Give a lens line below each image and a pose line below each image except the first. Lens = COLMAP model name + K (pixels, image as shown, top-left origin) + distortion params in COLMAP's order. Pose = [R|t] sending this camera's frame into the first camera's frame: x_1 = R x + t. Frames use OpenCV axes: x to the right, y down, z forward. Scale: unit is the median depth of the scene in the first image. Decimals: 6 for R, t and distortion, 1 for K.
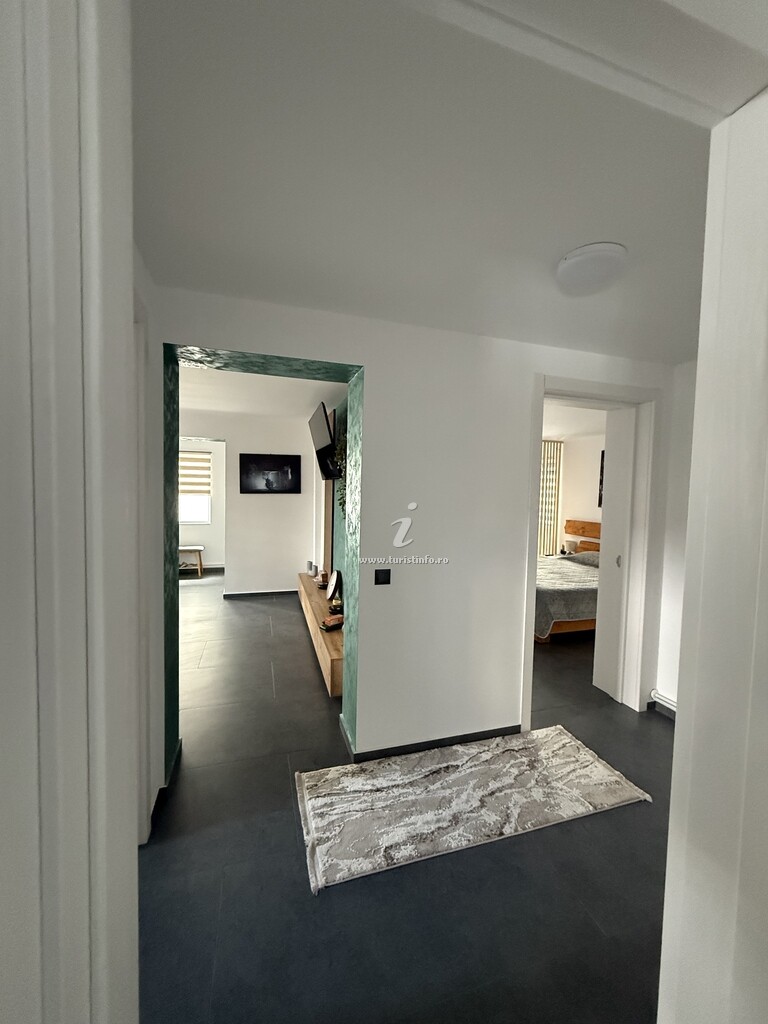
lens RADIAL K [[408.4, 0, 382.6], [0, 408.4, 511.2], [0, 0, 1]] dist [-0.000068, 0.000605]
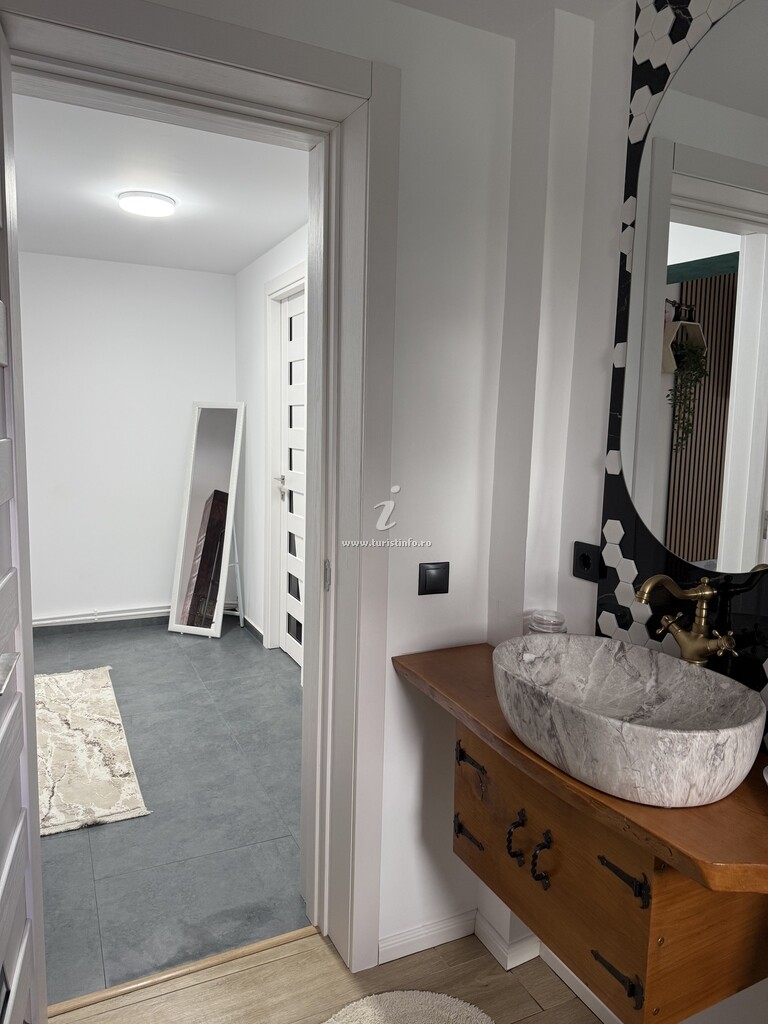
lens RADIAL K [[723.4, 0, 382.2], [0, 723.4, 504.0], [0, 0, 1]] dist [0.049839, -0.011904]
pose [[-0.124888, -0.141685, 0.982002, -1.451816], [0.024585, 0.989005, 0.145822, -0.034164], [-0.991866, 0.042354, -0.120031, 0.486047]]
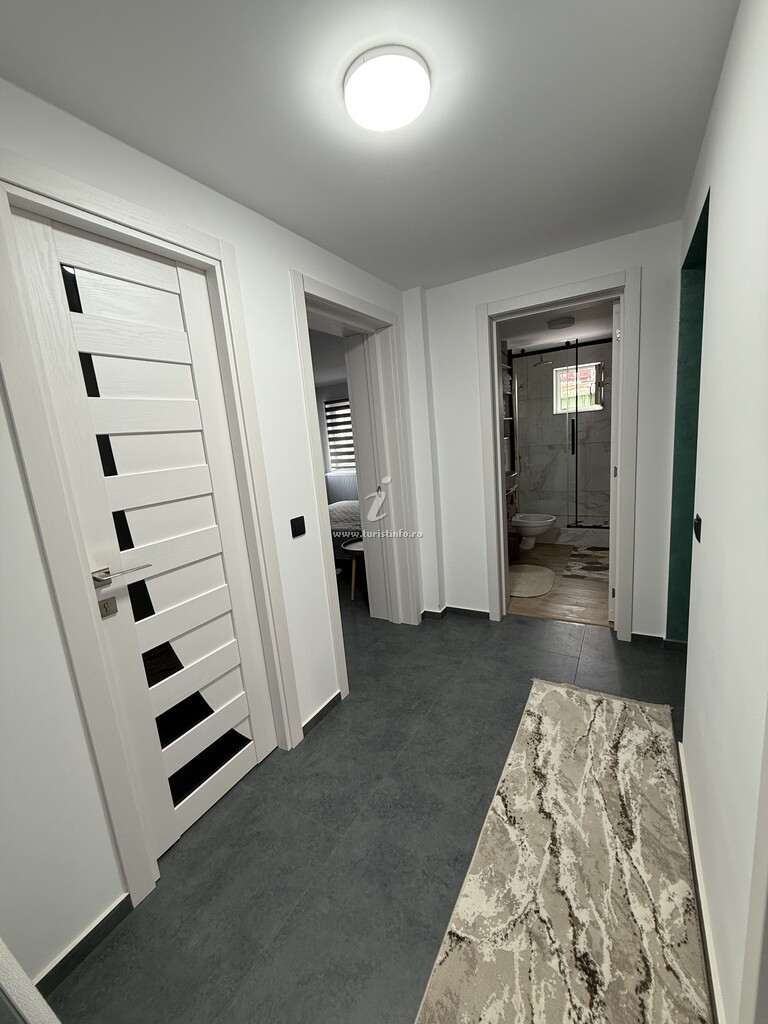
lens RADIAL K [[408.4, 0, 380.8], [0, 408.4, 511.3], [0, 0, 1]] dist [-0.000068, 0.000605]
pose [[-0.750048, 0.162149, -0.641198, 0.887643], [0.035471, 0.977948, 0.205815, -0.015467], [0.660431, 0.131627, -0.739260, 1.302573]]
